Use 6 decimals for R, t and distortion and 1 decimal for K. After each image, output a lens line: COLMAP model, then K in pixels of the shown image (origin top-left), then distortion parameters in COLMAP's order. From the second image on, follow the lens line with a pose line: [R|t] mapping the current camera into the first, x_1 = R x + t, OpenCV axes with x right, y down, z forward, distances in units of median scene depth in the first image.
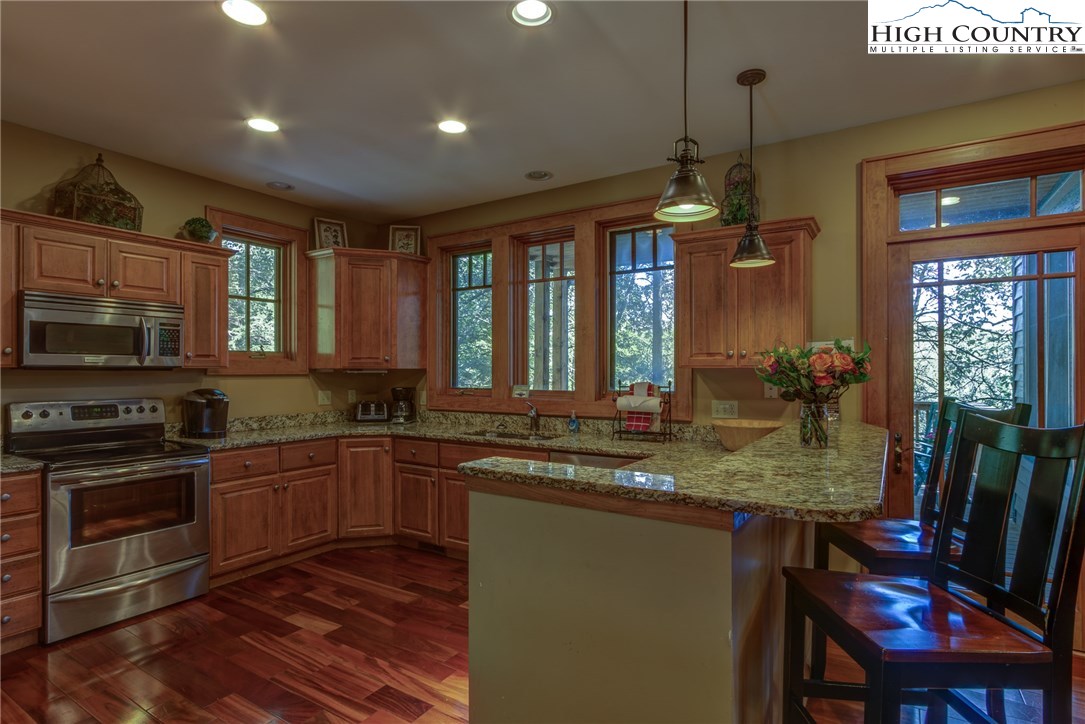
lens RADIAL K [[551.3, 0, 542.8], [0, 551.3, 365.5], [0, 0, 1]] dist [-0.001389, 0.002714]
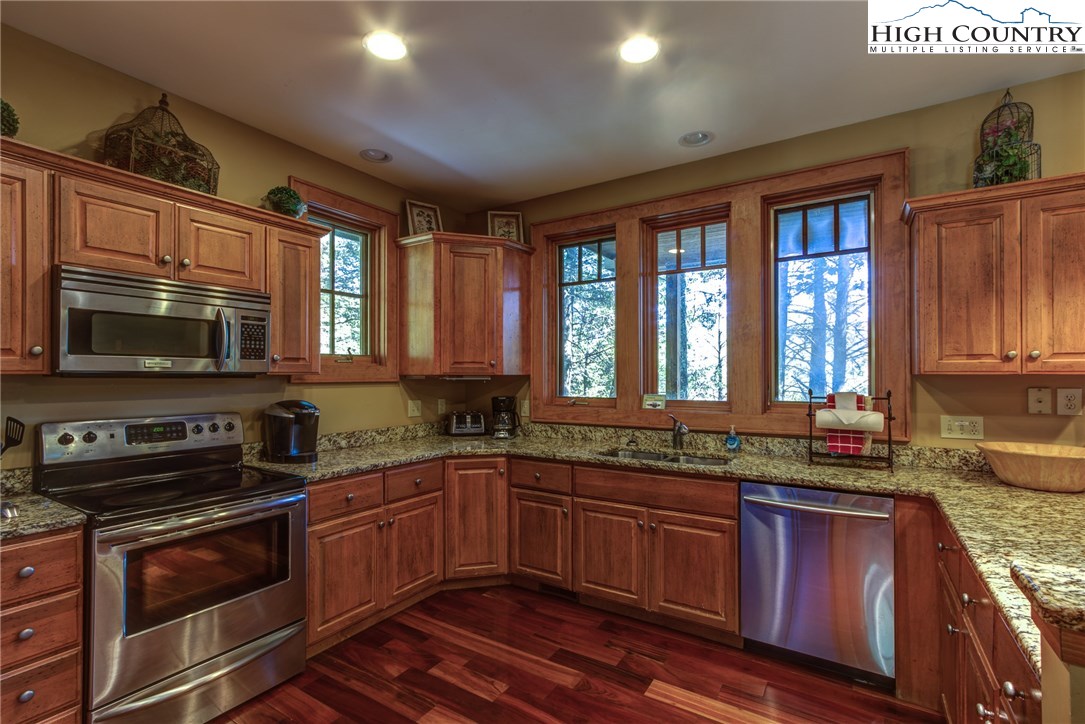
lens RADIAL K [[497.9, 0, 543.6], [0, 497.9, 368.0], [0, 0, 1]] dist [0.005055, 0.001138]
pose [[0.999998, -0.000410, -0.001850, -0.253583], [0.000398, 0.999980, -0.006249, -0.000007], [0.001852, 0.006249, 0.999979, 0.285135]]
